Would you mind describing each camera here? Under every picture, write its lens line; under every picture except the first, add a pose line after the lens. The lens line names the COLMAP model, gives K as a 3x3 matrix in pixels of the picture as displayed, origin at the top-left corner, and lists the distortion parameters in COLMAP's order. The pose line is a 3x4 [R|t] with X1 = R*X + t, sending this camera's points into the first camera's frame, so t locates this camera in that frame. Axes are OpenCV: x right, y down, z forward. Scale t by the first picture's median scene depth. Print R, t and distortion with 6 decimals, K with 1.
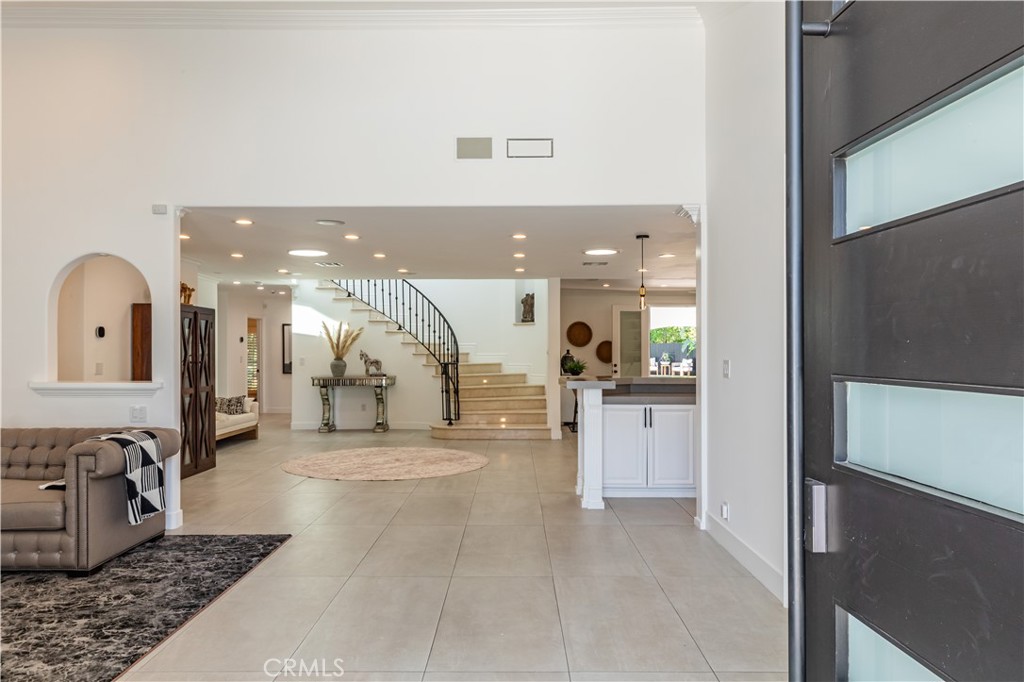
lens RADIAL K [[698.7, 0, 505.9], [0, 698.7, 344.7], [0, 0, 1]] dist [0.041482, 0.002261]
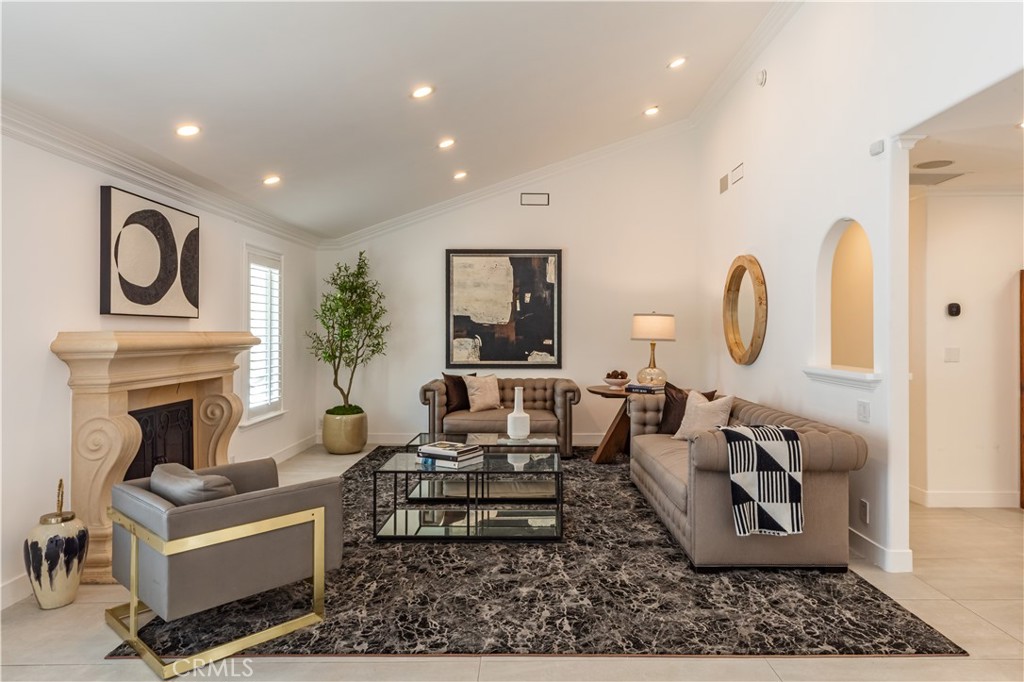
lens RADIAL K [[644.1, 0, 498.5], [0, 644.1, 324.9], [0, 0, 1]] dist [0.001068, -0.001839]
pose [[0.010644, -0.016073, -0.999814, 0.253587], [0.004633, 0.999861, -0.016024, 0.012927], [0.999933, -0.004461, 0.010717, 0.718695]]
